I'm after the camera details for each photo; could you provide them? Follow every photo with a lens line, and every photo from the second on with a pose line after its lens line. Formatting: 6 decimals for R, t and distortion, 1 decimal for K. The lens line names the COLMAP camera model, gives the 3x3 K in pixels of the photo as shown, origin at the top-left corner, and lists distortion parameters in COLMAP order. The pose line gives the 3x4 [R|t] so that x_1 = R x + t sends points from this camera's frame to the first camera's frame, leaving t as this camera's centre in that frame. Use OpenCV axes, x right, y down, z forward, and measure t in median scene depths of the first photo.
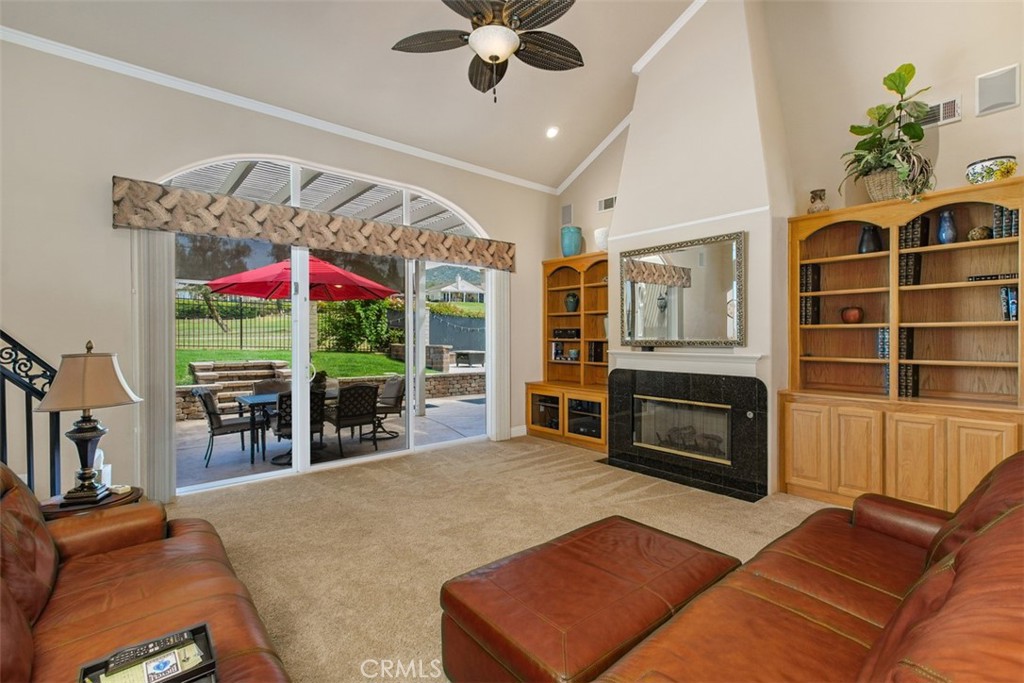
lens RADIAL K [[477.1, 0, 512.0], [0, 477.1, 341.5], [0, 0, 1]] dist [0.000530, 0.000331]
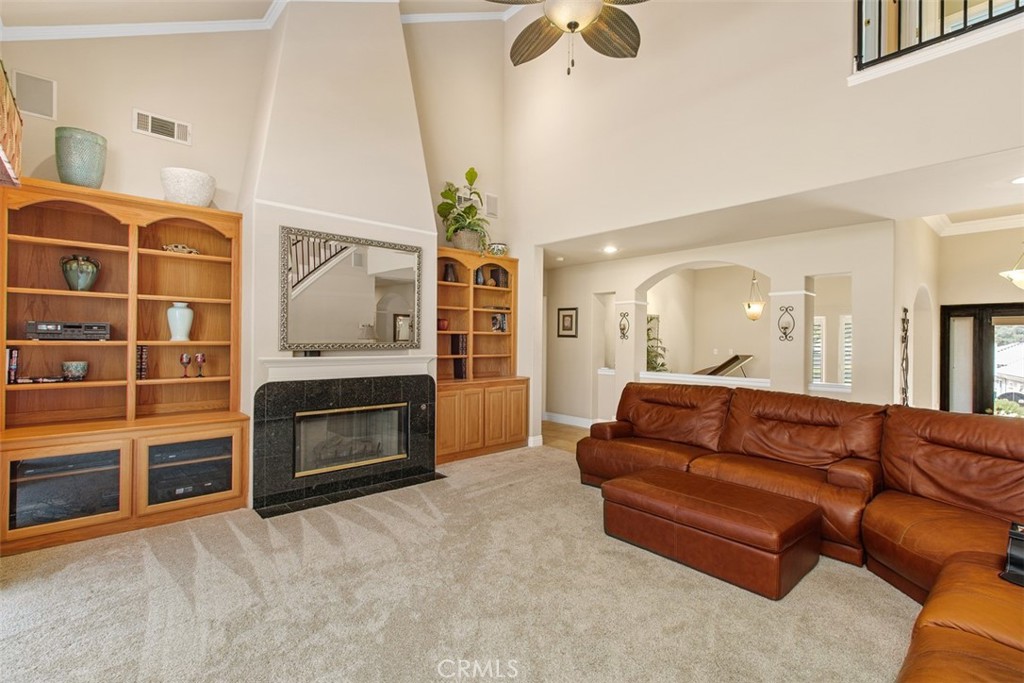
lens RADIAL K [[469.4, 0, 523.0], [0, 469.4, 338.6], [0, 0, 1]] dist [-0.000041, 0.000013]
pose [[-0.052928, 0.002271, 0.998596, -0.588068], [0.000625, 0.999997, -0.002241, -0.009386], [-0.998598, 0.000505, -0.052930, 0.736152]]
